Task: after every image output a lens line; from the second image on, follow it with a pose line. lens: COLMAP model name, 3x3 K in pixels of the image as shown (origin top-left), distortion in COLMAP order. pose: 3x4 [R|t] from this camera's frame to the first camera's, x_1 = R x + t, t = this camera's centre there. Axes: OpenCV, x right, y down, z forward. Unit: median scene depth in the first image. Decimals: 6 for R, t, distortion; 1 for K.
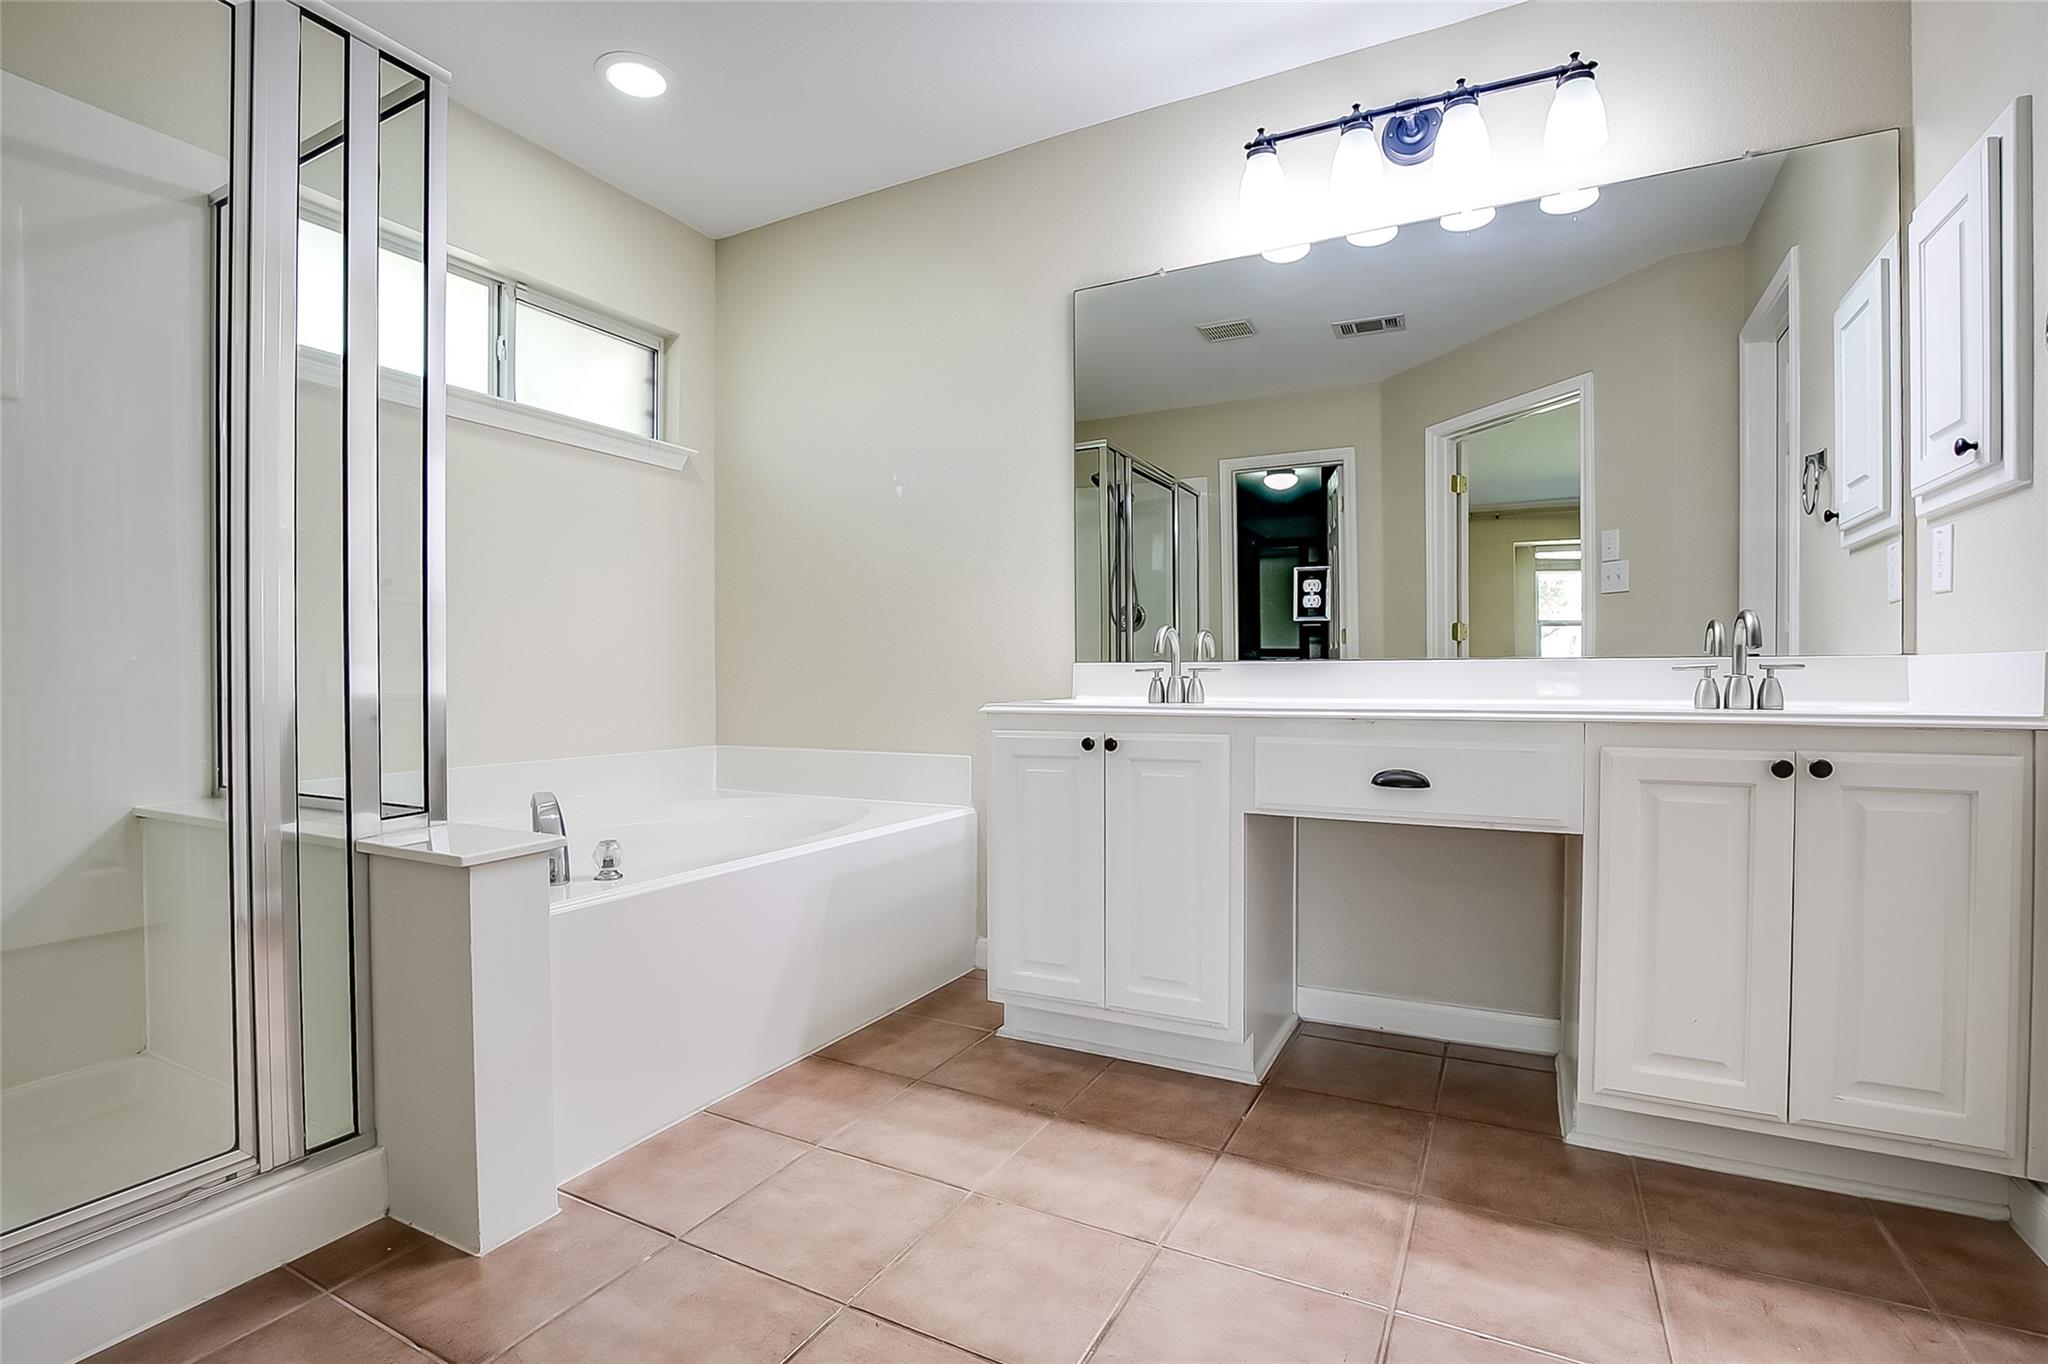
lens RADIAL K [[960.8, 0, 1028.8], [0, 960.8, 687.8], [0, 0, 1]] dist [-0.016839, 0.000506]
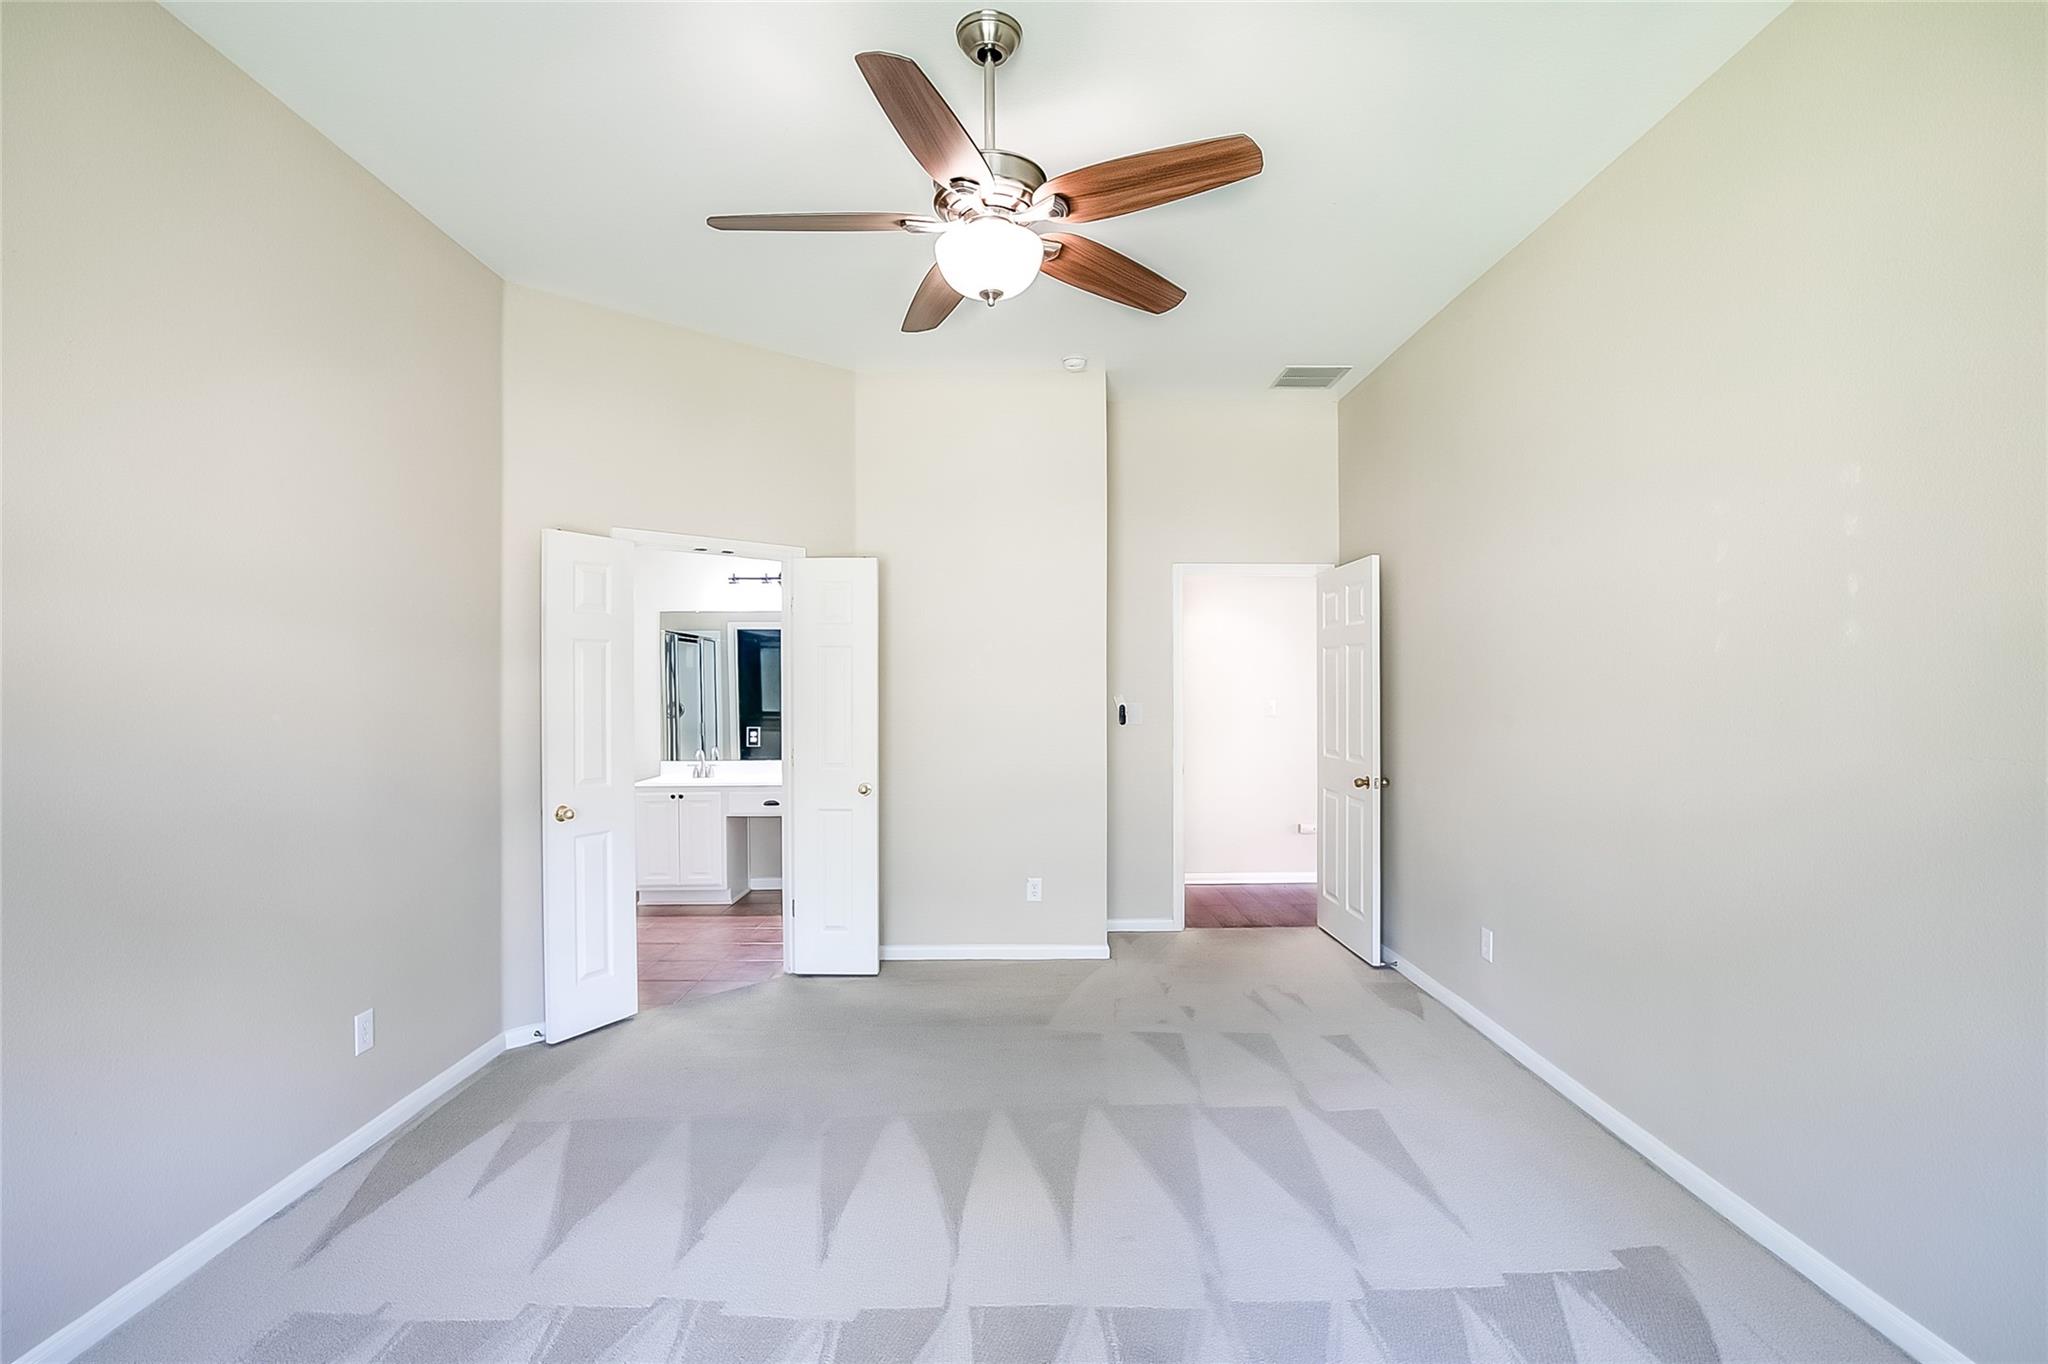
lens RADIAL K [[919.9, 0, 1024.0], [0, 919.9, 682.0], [0, 0, 1]] dist [-0.003628, -0.000092]
pose [[0.882576, -0.002331, 0.470164, -0.241985], [0.014756, 0.999632, -0.022743, -0.164782], [-0.469939, 0.027010, 0.882286, -1.562021]]
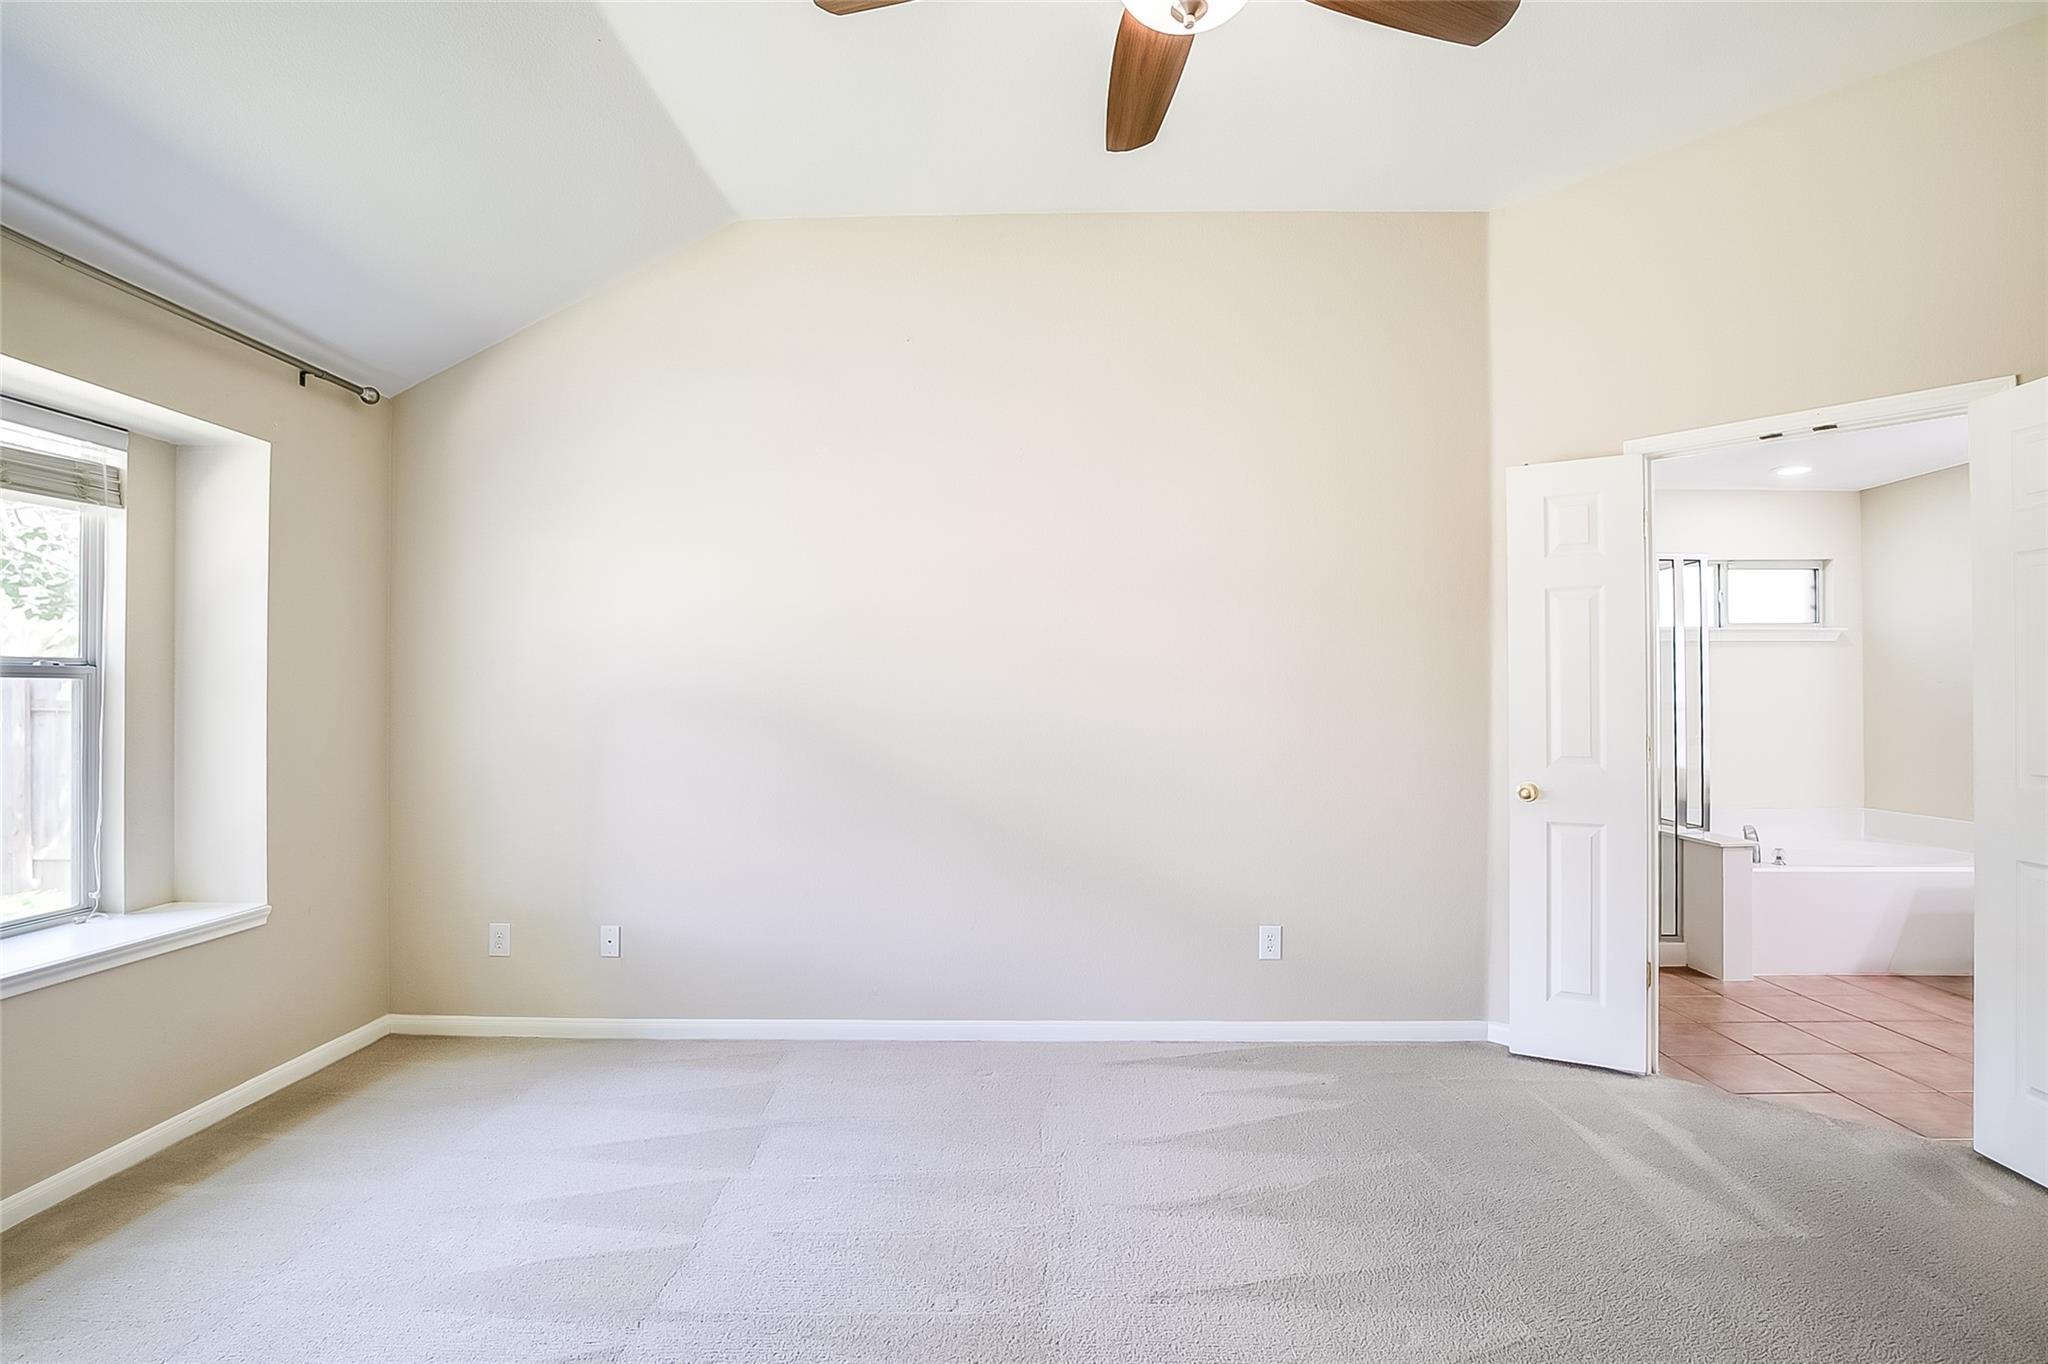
lens RADIAL K [[960.8, 0, 1028.8], [0, 960.8, 687.8], [0, 0, 1]] dist [-0.016839, 0.000506]
pose [[0.446988, -0.015935, -0.894398, 0.569986], [-0.008327, 0.999724, -0.021973, -0.115077], [0.894501, 0.017270, 0.446732, -1.164661]]
